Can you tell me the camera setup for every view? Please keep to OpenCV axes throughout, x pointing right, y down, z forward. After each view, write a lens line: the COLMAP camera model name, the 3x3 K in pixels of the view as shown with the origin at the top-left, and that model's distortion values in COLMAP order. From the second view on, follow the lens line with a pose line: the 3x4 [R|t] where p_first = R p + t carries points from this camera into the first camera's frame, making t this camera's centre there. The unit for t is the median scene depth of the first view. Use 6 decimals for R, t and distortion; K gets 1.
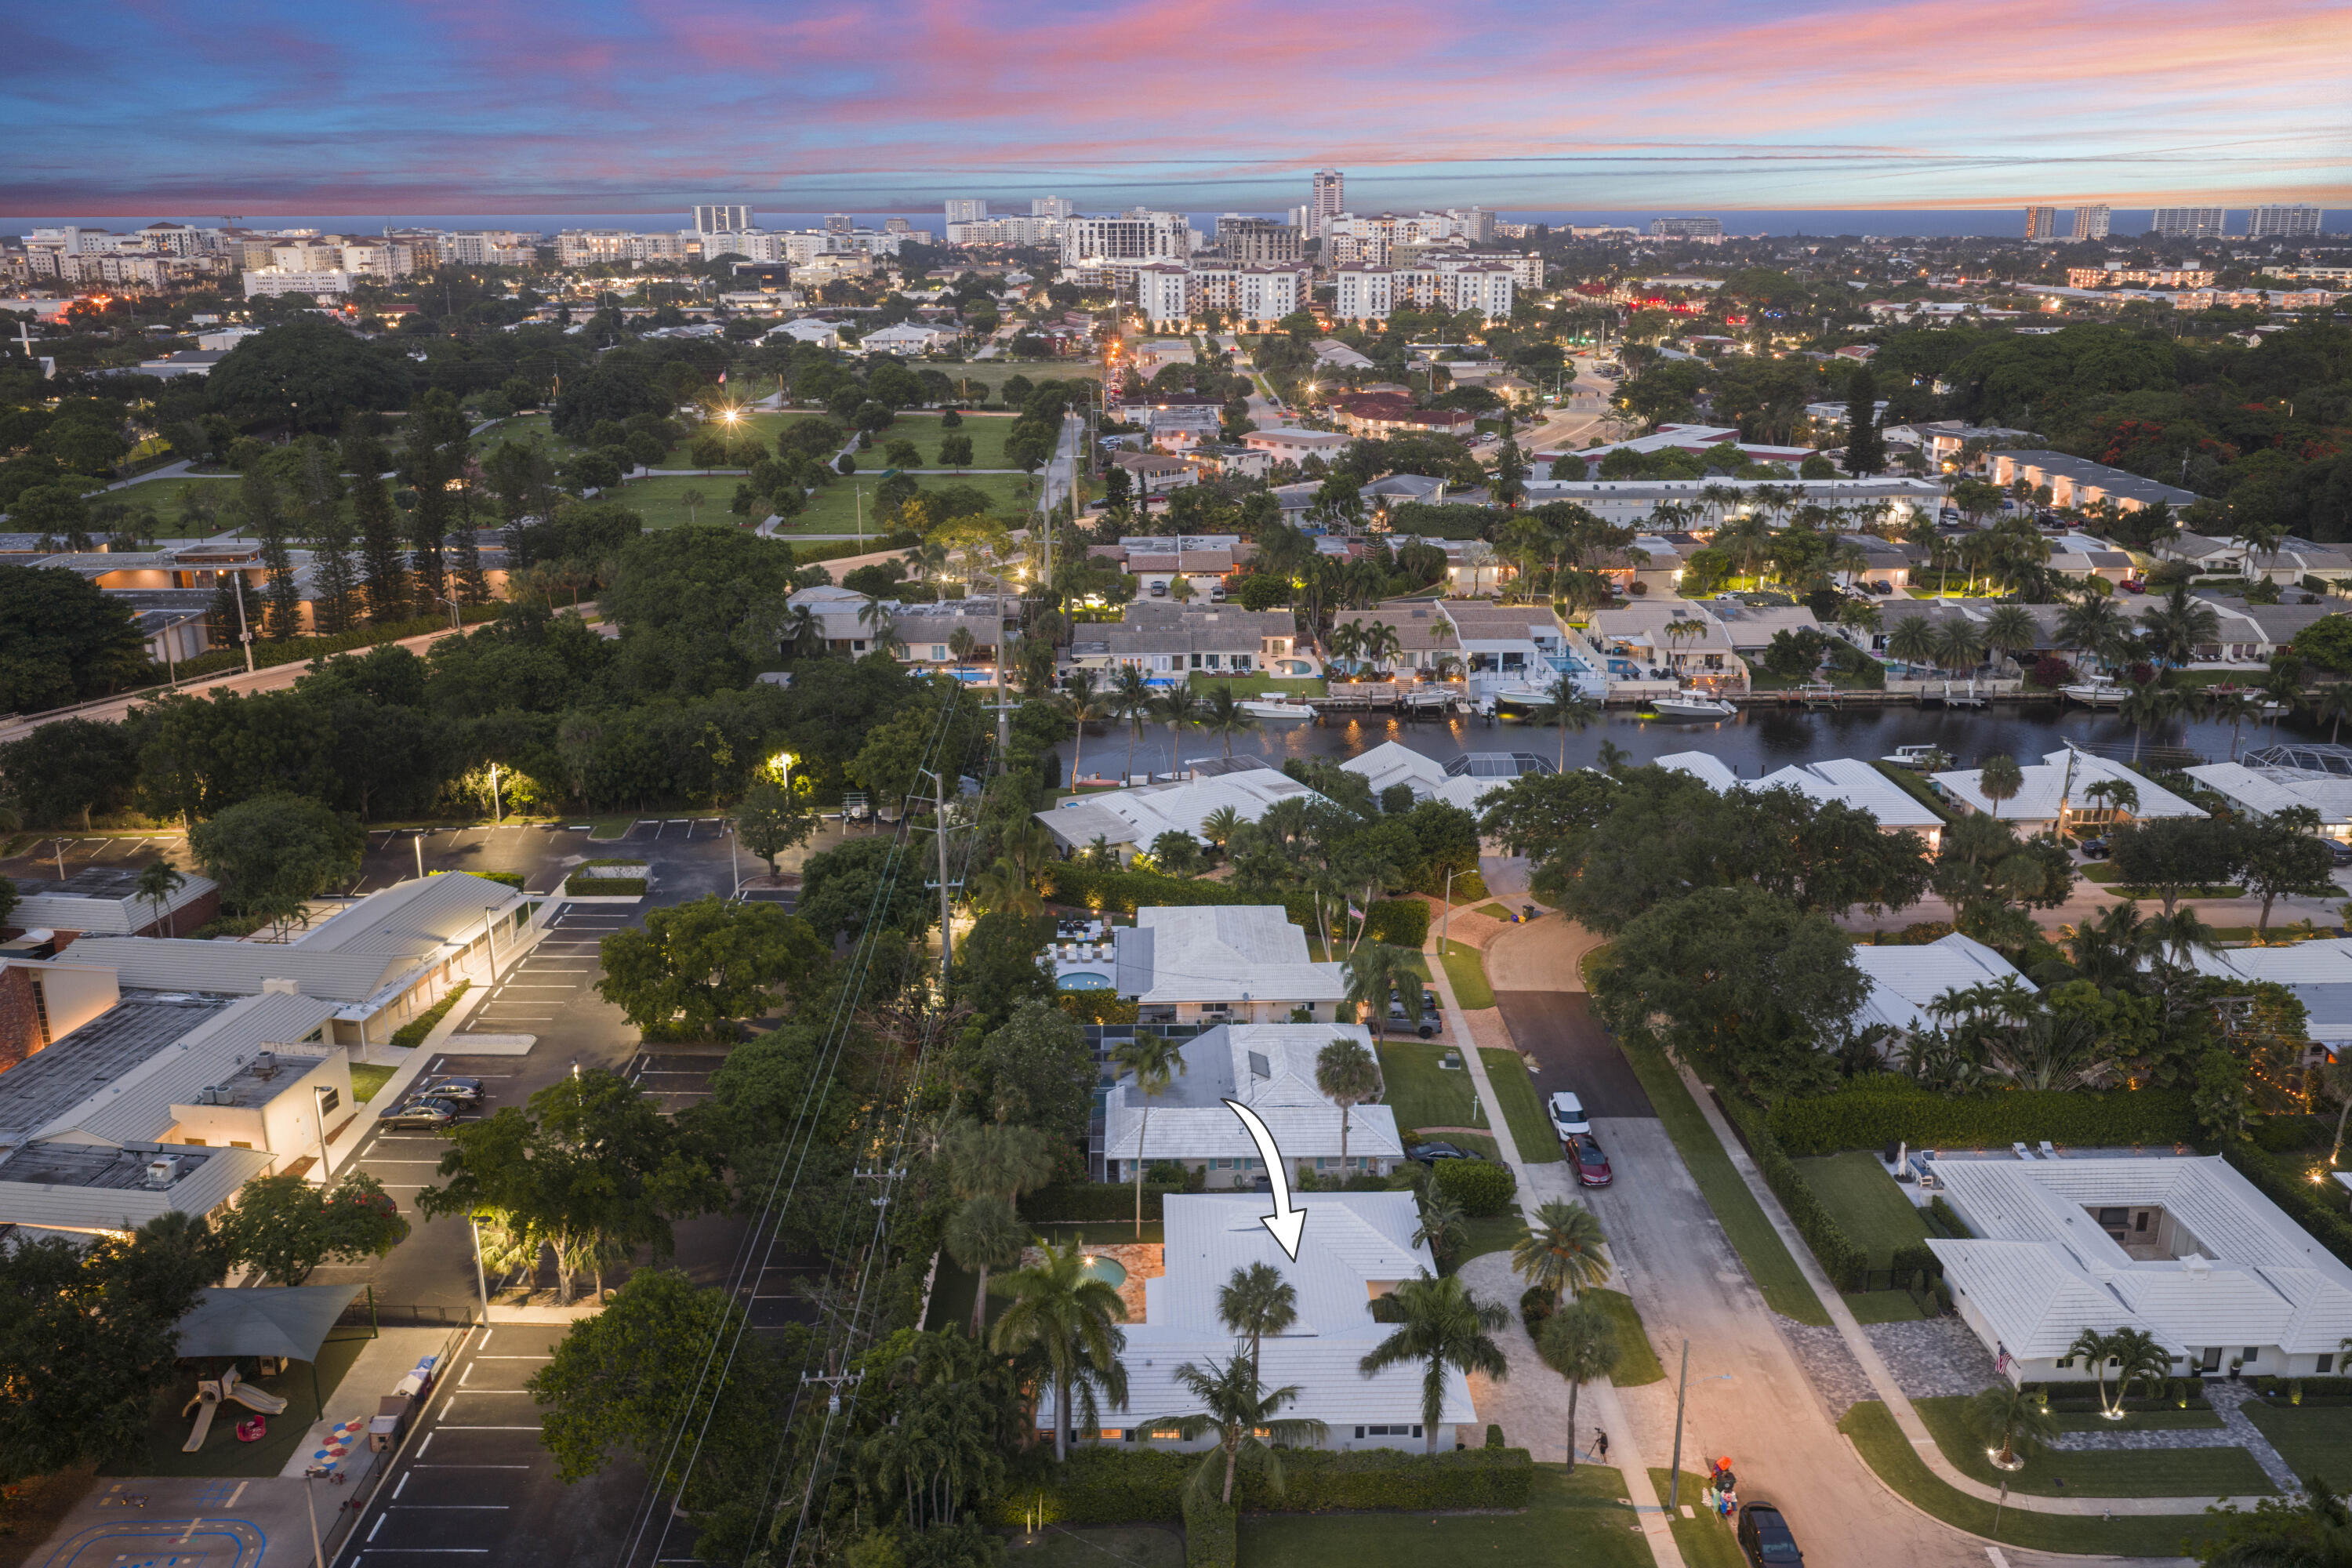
lens RADIAL K [[1929.6, 0, 1180.7], [0, 1929.6, 846.9], [0, 0, 1]] dist [0.013591, -0.032417]
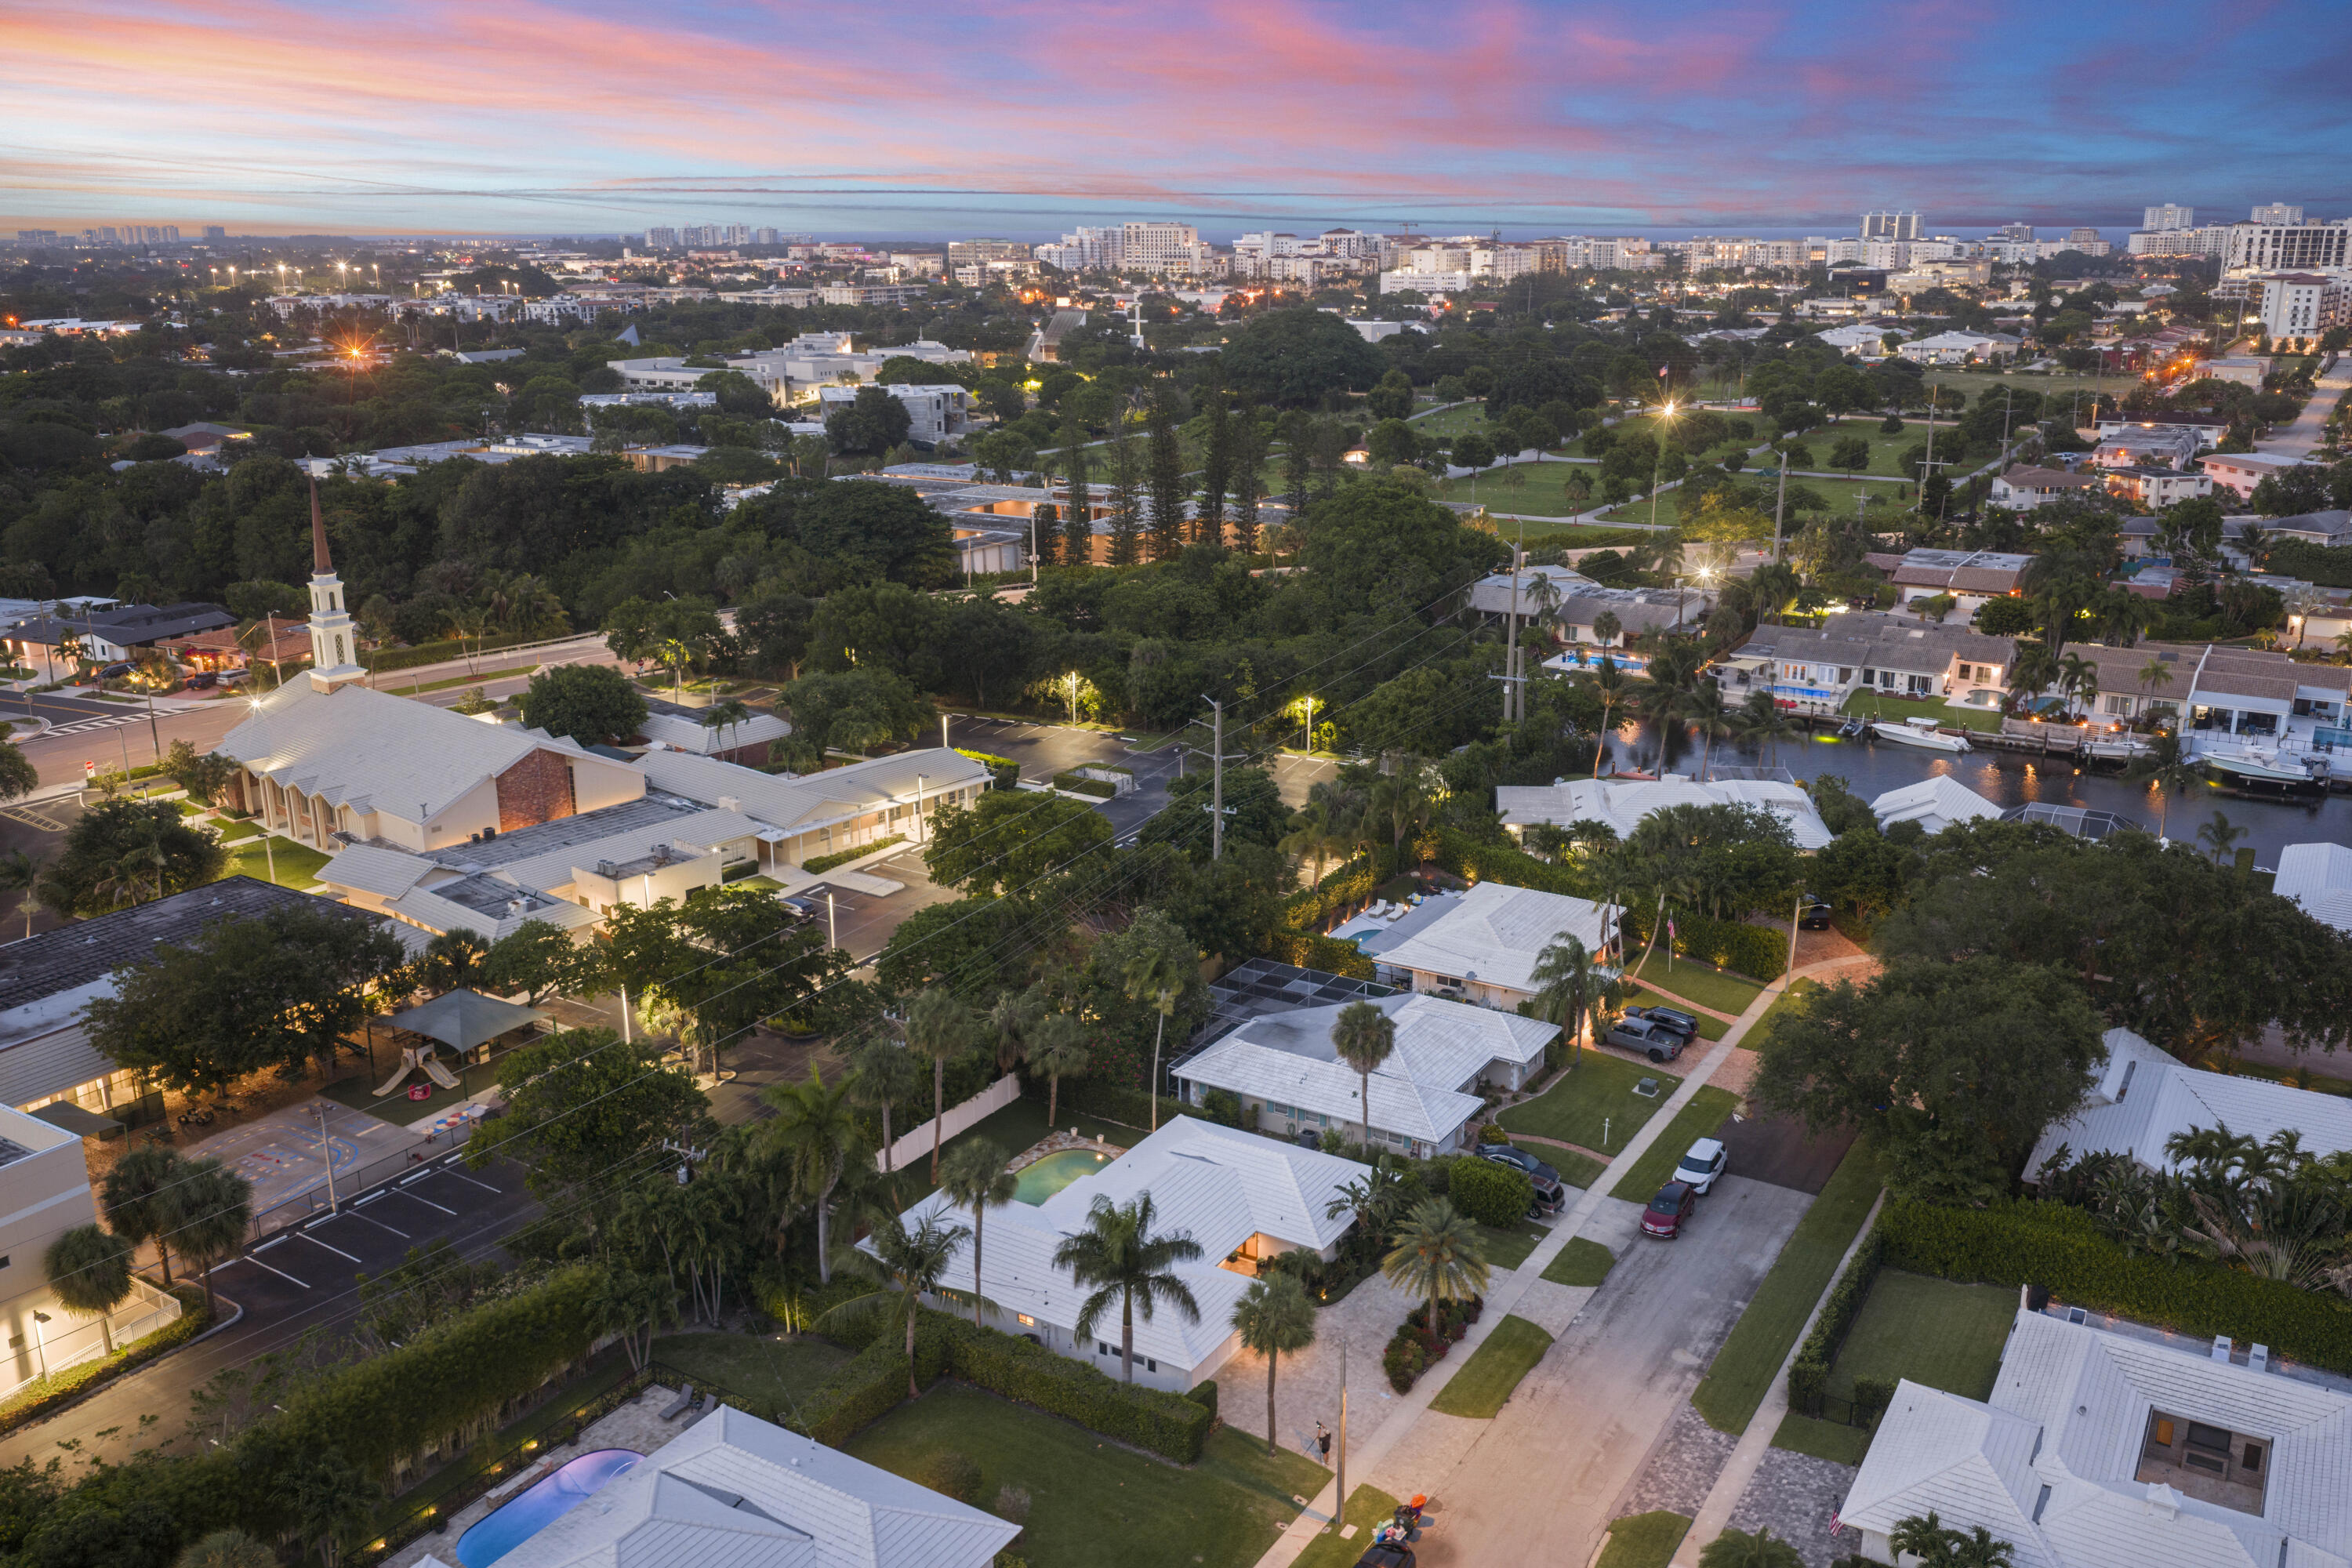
lens RADIAL K [[1929.6, 0, 1180.7], [0, 1929.6, 846.9], [0, 0, 1]] dist [0.013591, -0.032417]
pose [[0.837479, 0.166788, -0.520395, 0.225333], [-0.169884, 0.984562, 0.042158, -0.000586], [0.519392, 0.053101, 0.852885, 0.057788]]
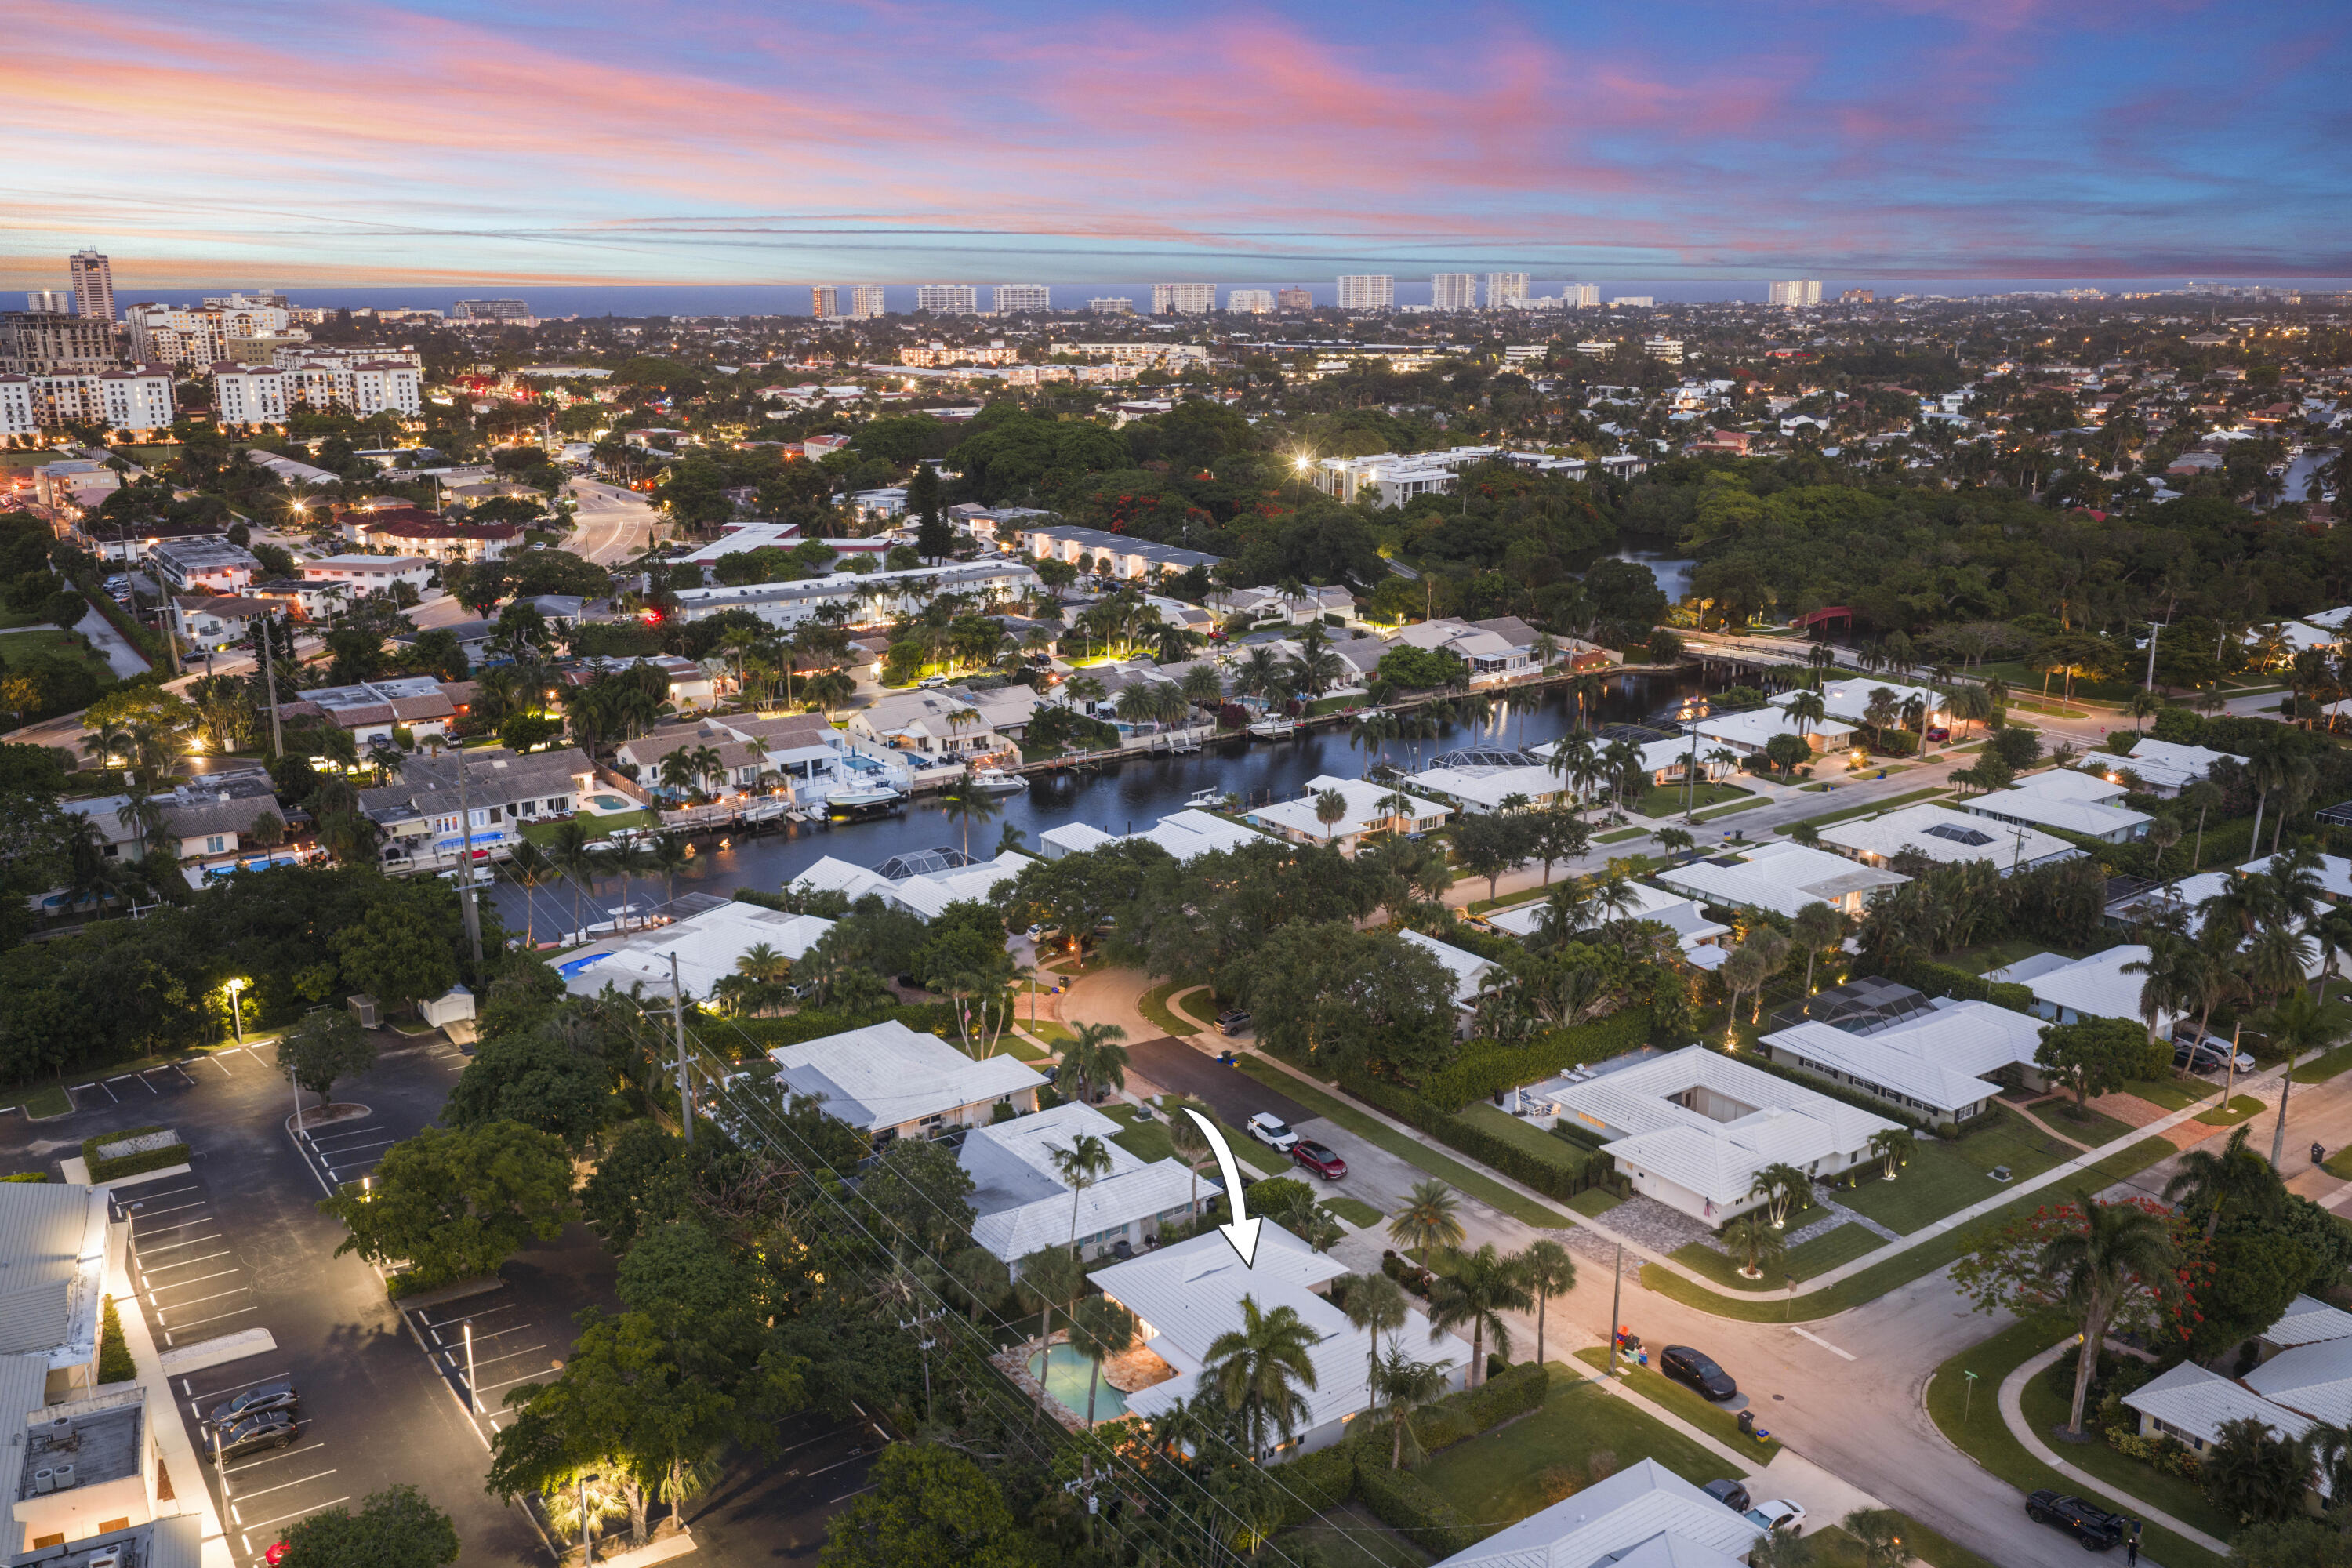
lens RADIAL K [[1929.6, 0, 1180.7], [0, 1929.6, 846.9], [0, 0, 1]] dist [0.013591, -0.032417]
pose [[0.827426, -0.159283, 0.538512, -0.242443], [0.178386, 0.983815, 0.016905, -0.034727], [-0.532489, 0.082075, 0.842448, -0.001849]]
